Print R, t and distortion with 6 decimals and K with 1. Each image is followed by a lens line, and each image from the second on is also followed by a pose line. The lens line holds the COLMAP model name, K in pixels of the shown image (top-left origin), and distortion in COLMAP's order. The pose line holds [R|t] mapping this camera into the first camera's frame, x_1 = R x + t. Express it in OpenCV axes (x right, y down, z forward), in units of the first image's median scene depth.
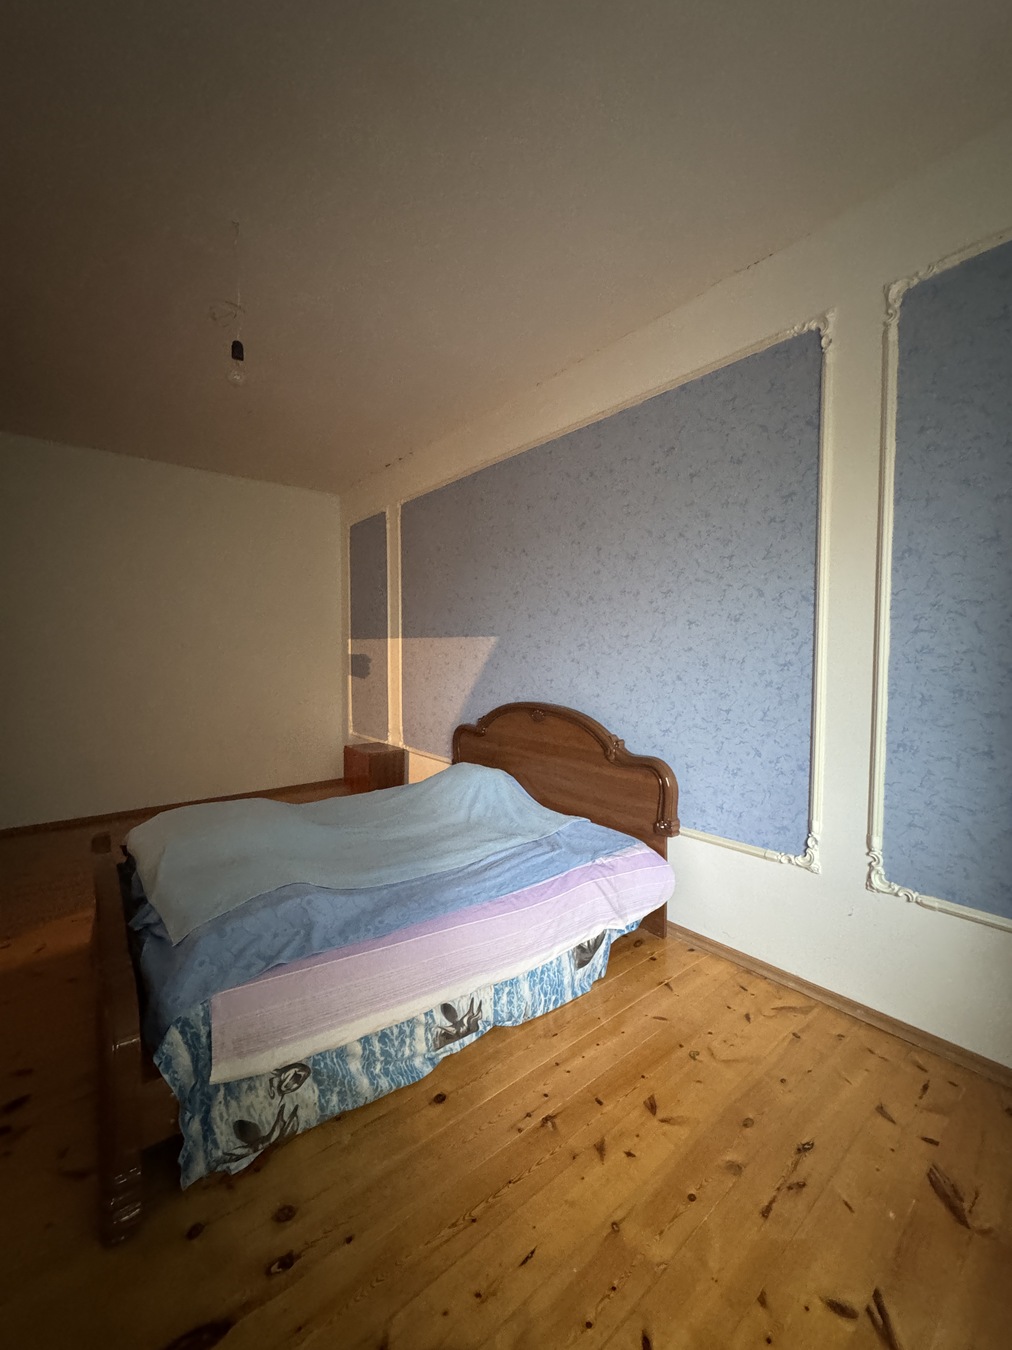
lens RADIAL K [[546.0, 0, 501.5], [0, 546.0, 667.1], [0, 0, 1]] dist [0.007746, 0.000460]
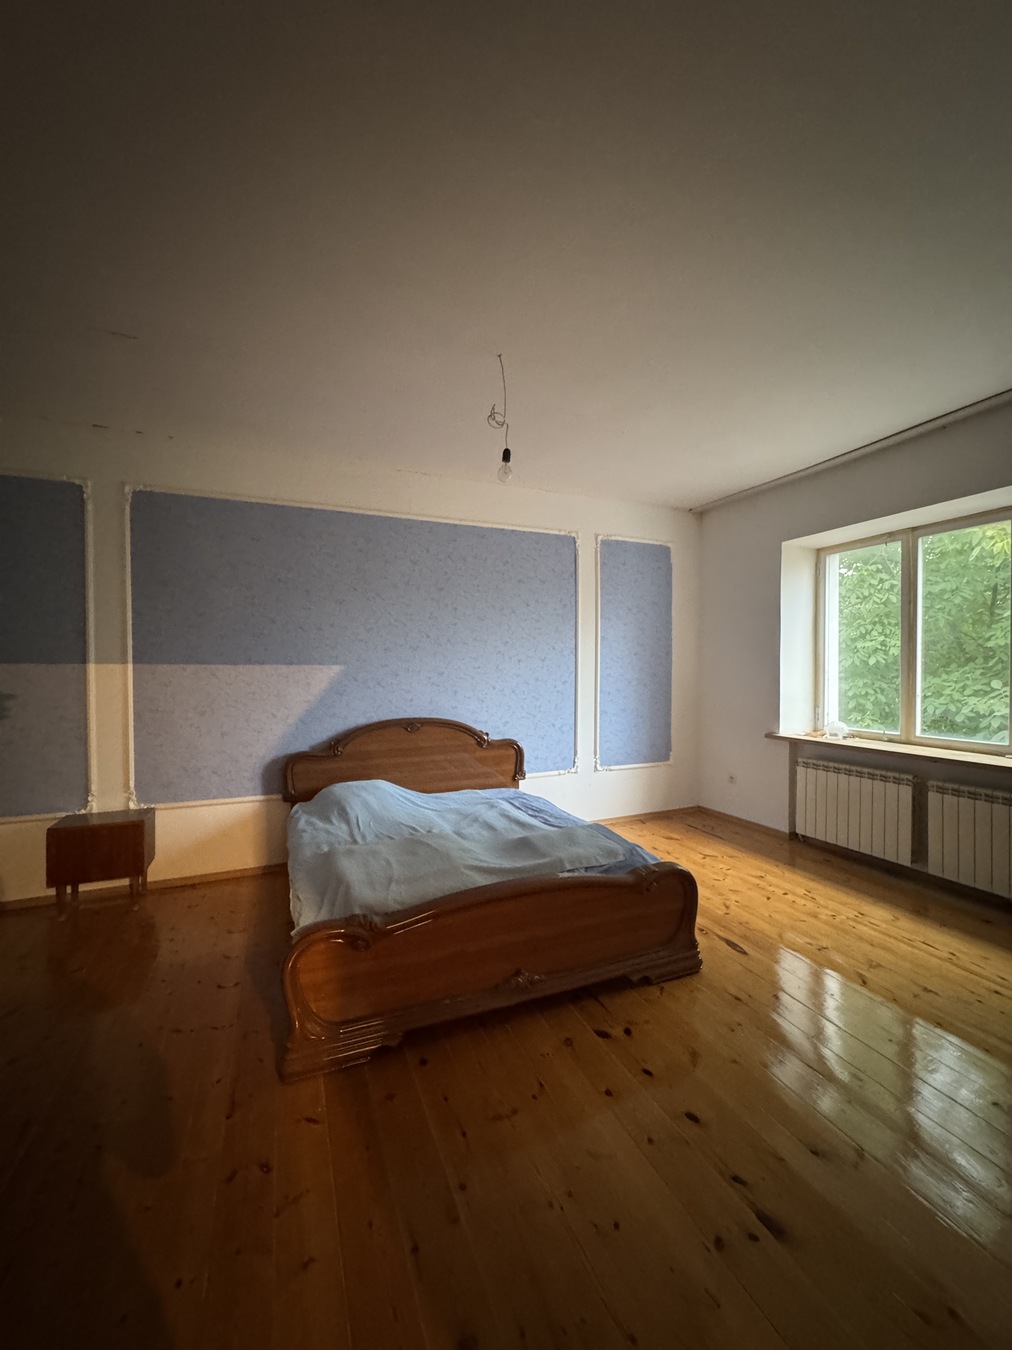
lens RADIAL K [[546.0, 0, 499.8], [0, 546.0, 679.4], [0, 0, 1]] dist [0.007746, 0.000460]
pose [[0.287555, -0.005587, 0.957748, -1.220296], [0.041102, 0.999134, -0.006512, -0.008917], [-0.956882, 0.041238, 0.287535, 0.468136]]
